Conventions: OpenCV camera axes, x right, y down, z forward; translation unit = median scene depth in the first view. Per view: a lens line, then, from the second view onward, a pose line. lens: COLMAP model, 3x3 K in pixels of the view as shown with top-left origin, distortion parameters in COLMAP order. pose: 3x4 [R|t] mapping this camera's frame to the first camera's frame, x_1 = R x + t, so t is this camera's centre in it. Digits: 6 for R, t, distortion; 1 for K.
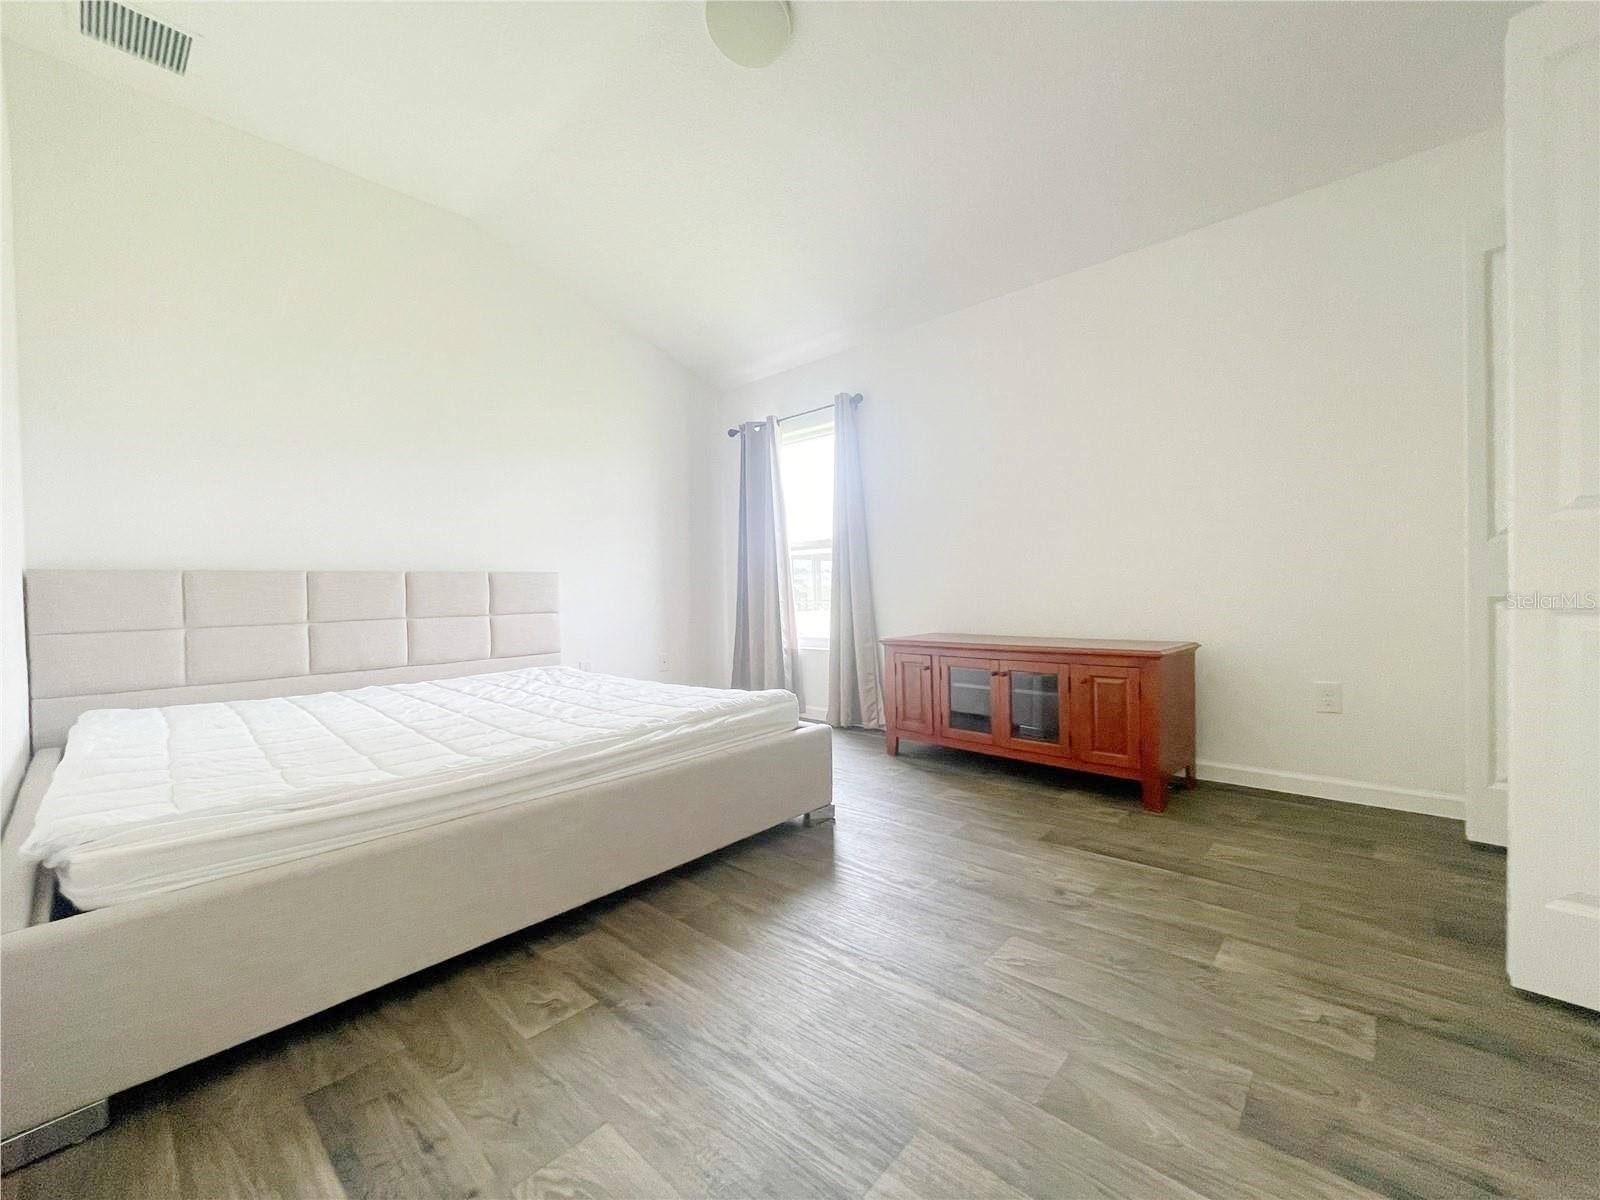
lens RADIAL K [[645.7, 0, 797.3], [0, 645.7, 603.6], [0, 0, 1]] dist [-0.000929, 0.000247]
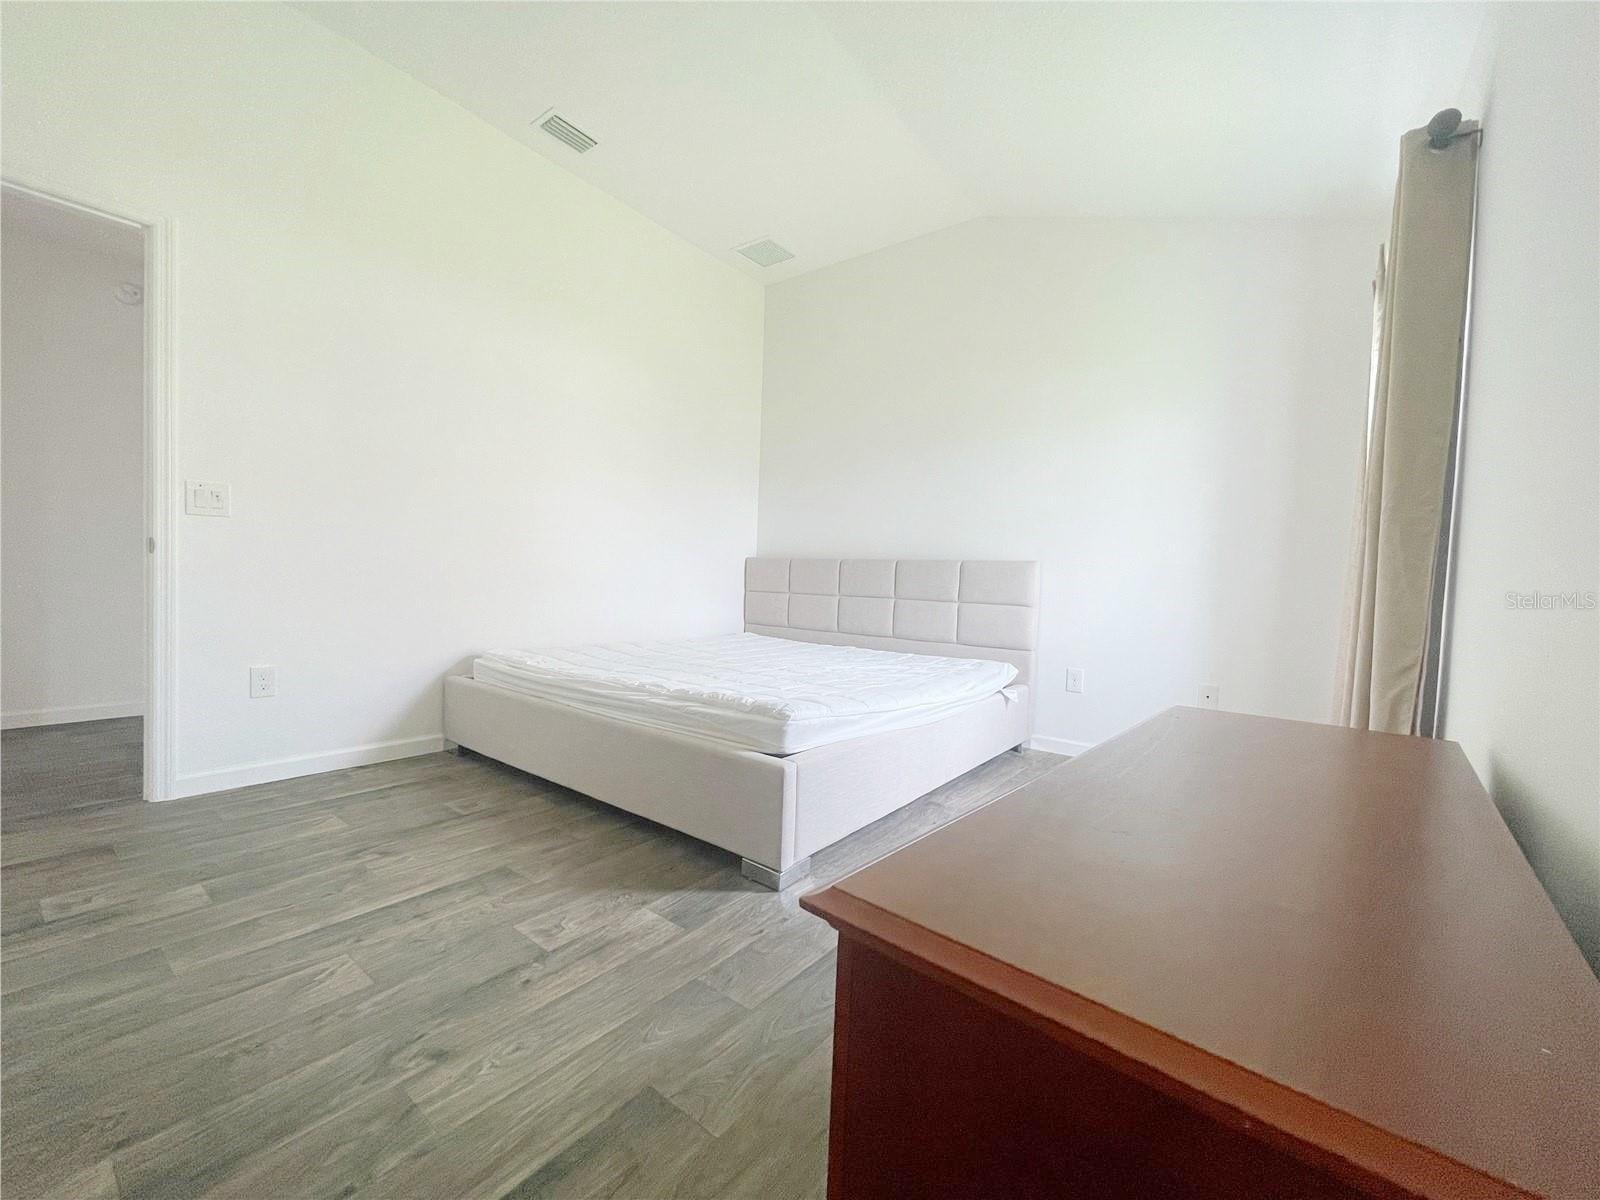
lens RADIAL K [[637.7, 0, 787.5], [0, 637.7, 601.1], [0, 0, 1]] dist [-0.005376, -0.000073]
pose [[0.082248, 0.061827, -0.994692, 1.048553], [-0.057582, 0.996701, 0.057191, -0.053507], [0.994947, 0.052573, 0.085537, 1.292699]]
